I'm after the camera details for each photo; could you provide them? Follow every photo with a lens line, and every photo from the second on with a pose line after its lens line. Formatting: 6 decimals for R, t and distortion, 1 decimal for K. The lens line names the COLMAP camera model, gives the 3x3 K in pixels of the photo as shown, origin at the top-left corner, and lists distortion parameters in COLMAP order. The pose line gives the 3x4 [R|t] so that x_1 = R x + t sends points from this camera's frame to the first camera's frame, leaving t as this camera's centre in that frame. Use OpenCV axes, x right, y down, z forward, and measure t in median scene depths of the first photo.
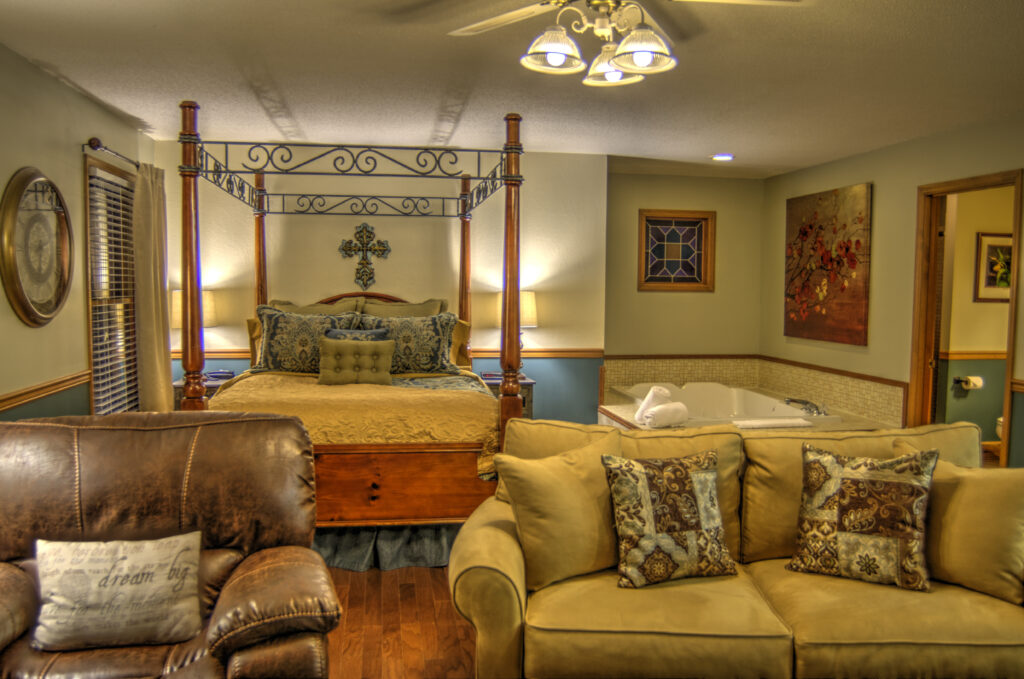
lens RADIAL K [[816.0, 0, 510.6], [0, 816.0, 312.3], [0, 0, 1]] dist [-0.084534, 0.006420]
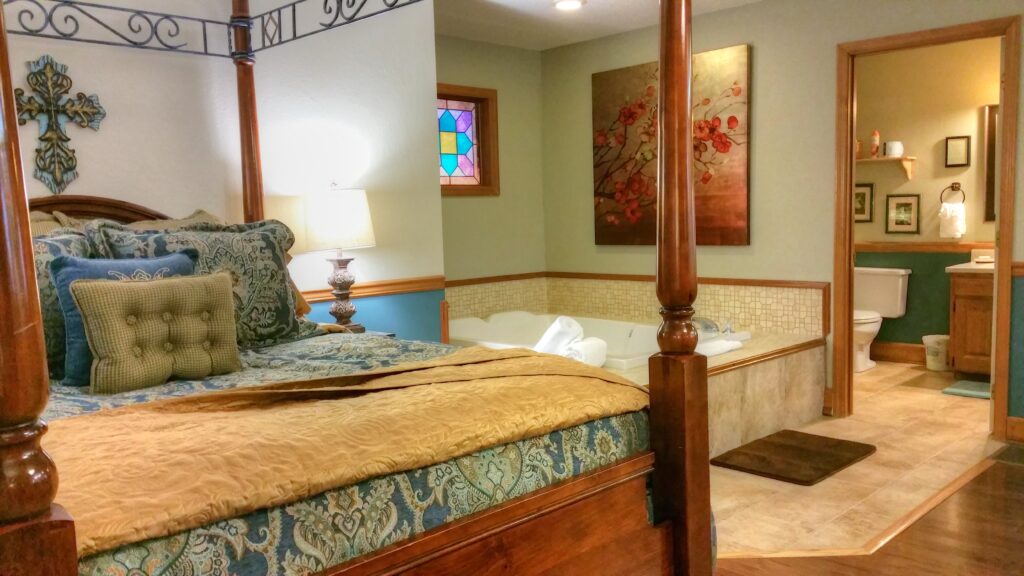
lens RADIAL K [[832.4, 0, 512.0], [0, 832.4, 288.0], [0, 0, 1]] dist [0.005016, -0.012568]
pose [[0.816584, -0.087746, 0.570518, -0.249584], [0.060937, 0.995960, 0.065959, 0.014187], [-0.574000, -0.019095, 0.818632, 0.423075]]
